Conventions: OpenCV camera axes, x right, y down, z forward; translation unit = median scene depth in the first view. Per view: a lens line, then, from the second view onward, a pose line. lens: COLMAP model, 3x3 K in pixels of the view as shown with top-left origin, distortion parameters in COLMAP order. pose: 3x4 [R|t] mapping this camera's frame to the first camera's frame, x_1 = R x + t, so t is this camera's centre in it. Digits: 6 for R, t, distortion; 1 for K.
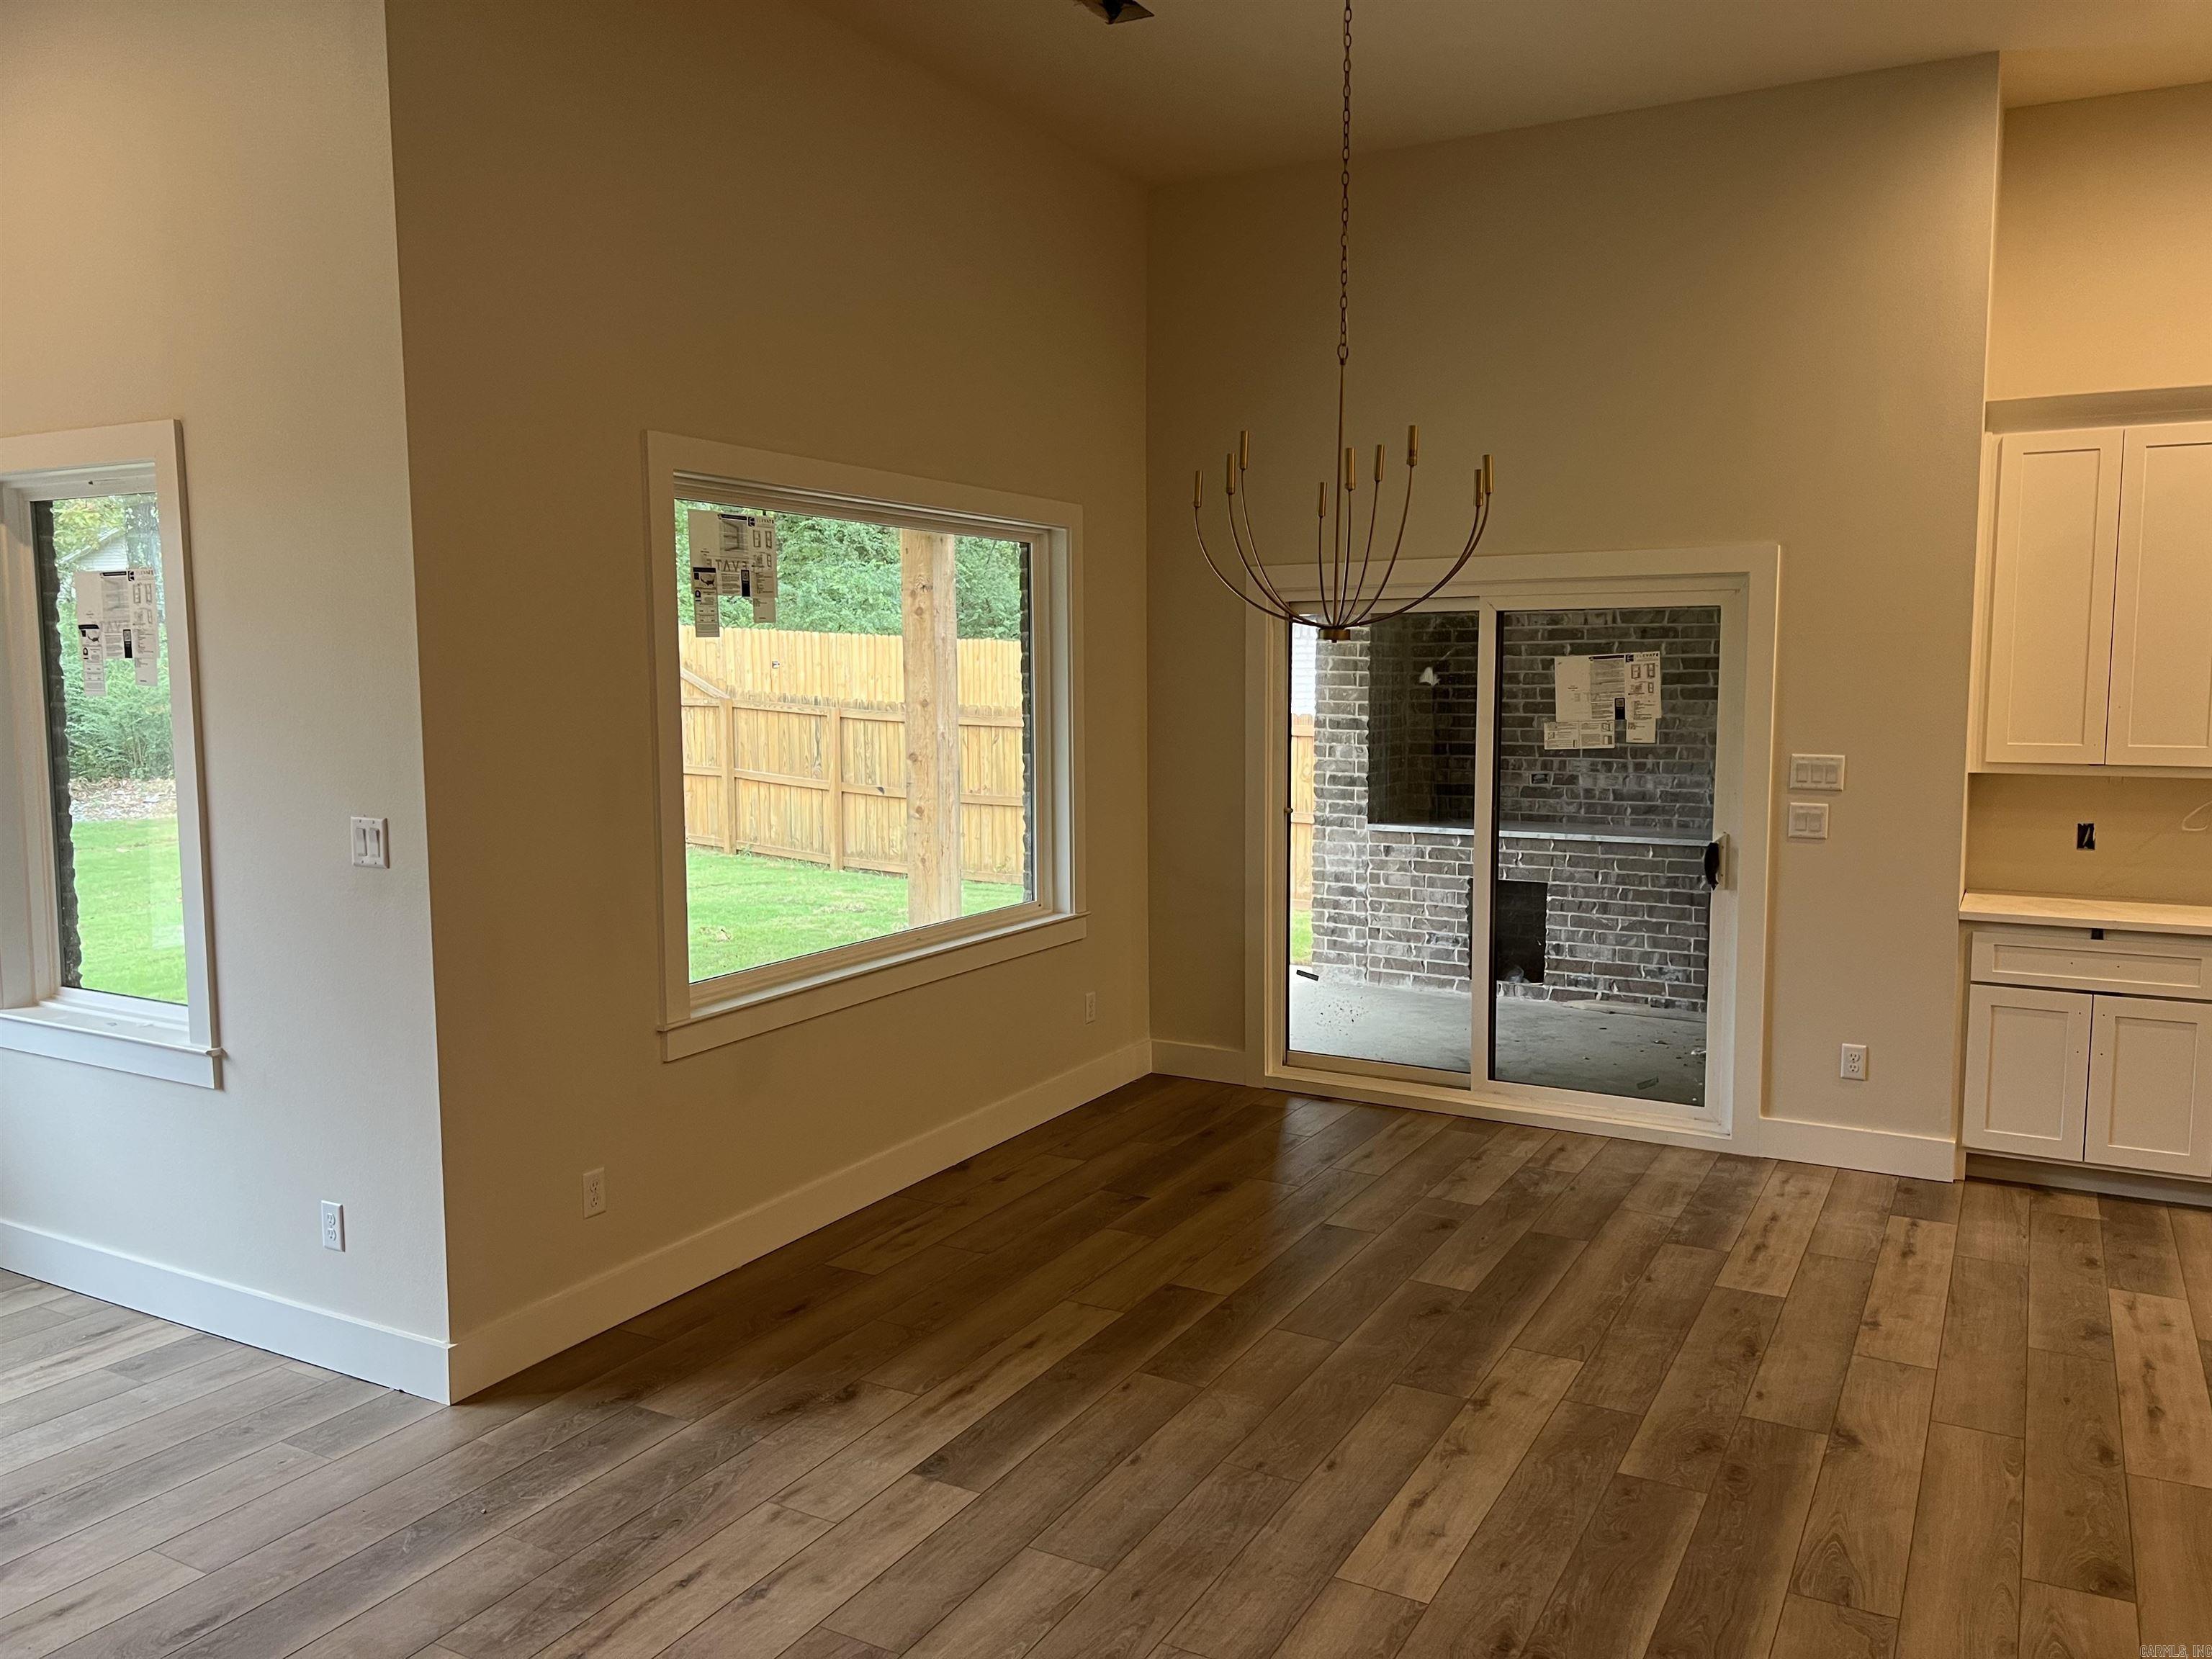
lens RADIAL K [[1646.4, 0, 1106.0], [0, 1646.4, 829.5], [0, 0, 1]] dist [0.028441, -0.003461]
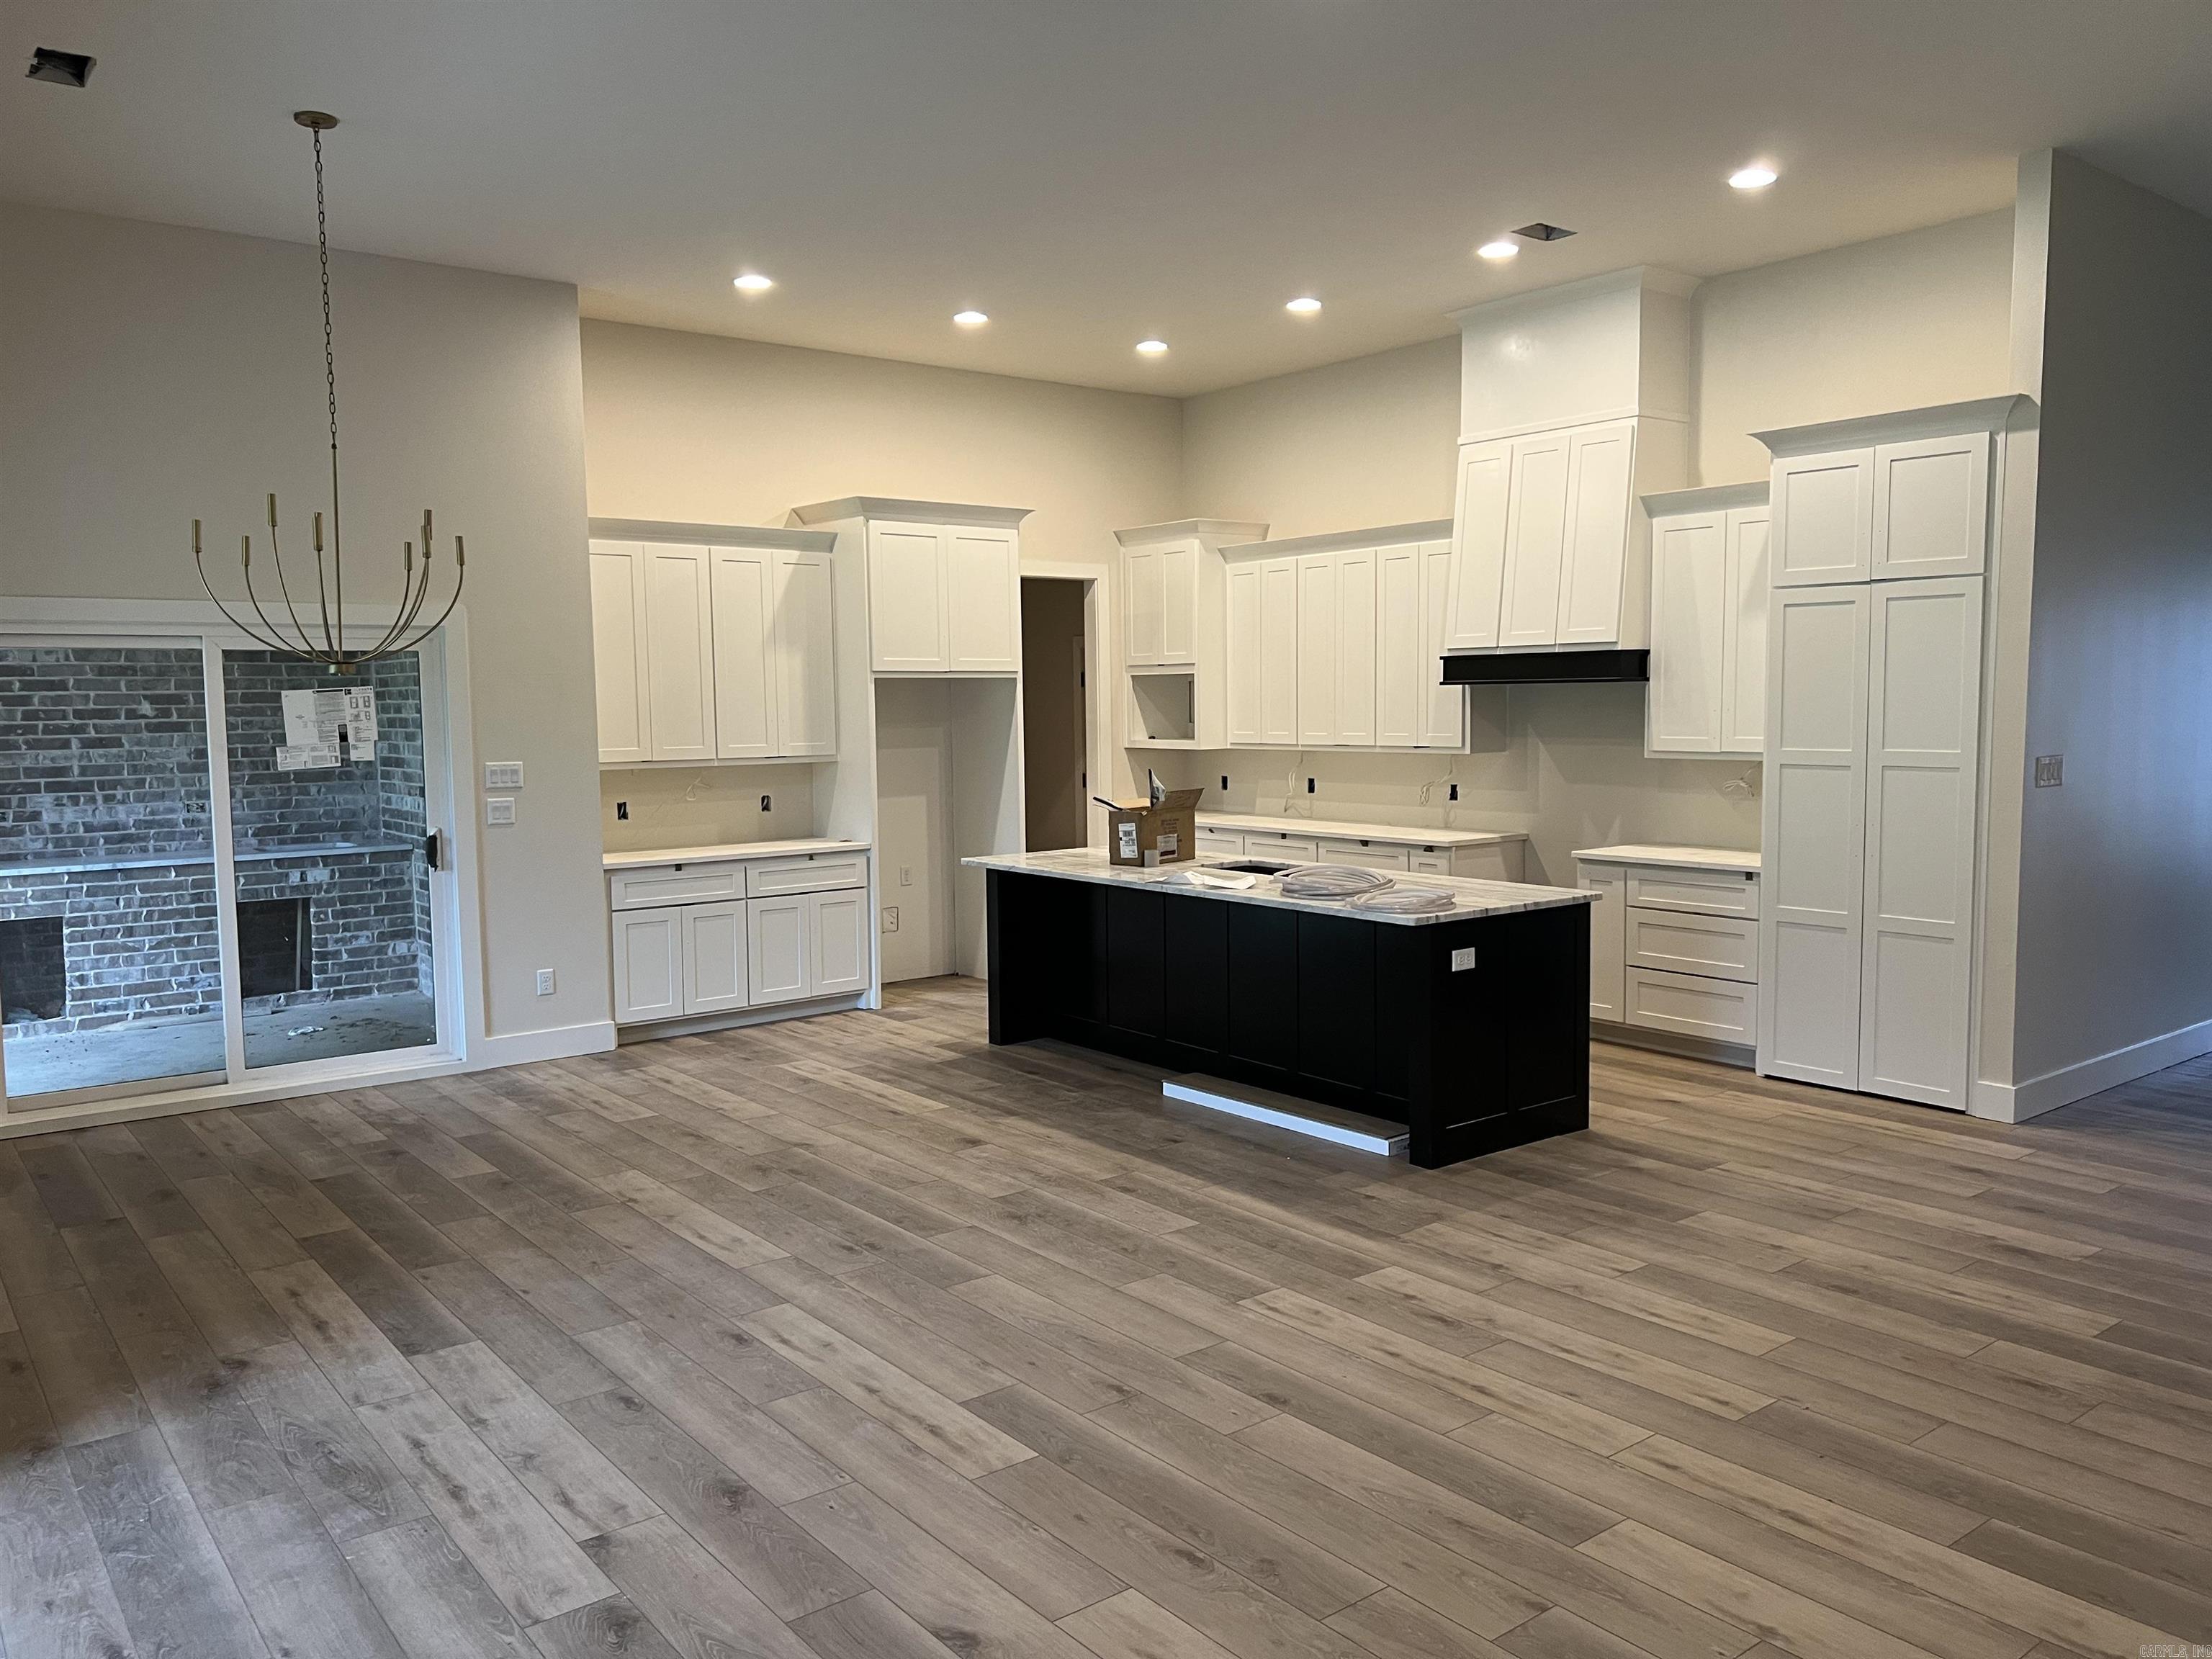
lens RADIAL K [[1663.9, 0, 1106.0], [0, 1663.9, 829.5], [0, 0, 1]] dist [0.001064, 0.000054]
pose [[0.387230, -0.077073, 0.918756, -0.595794], [0.101234, 0.994029, 0.040720, 0.003868], [-0.916408, 0.077241, 0.392721, 0.013090]]
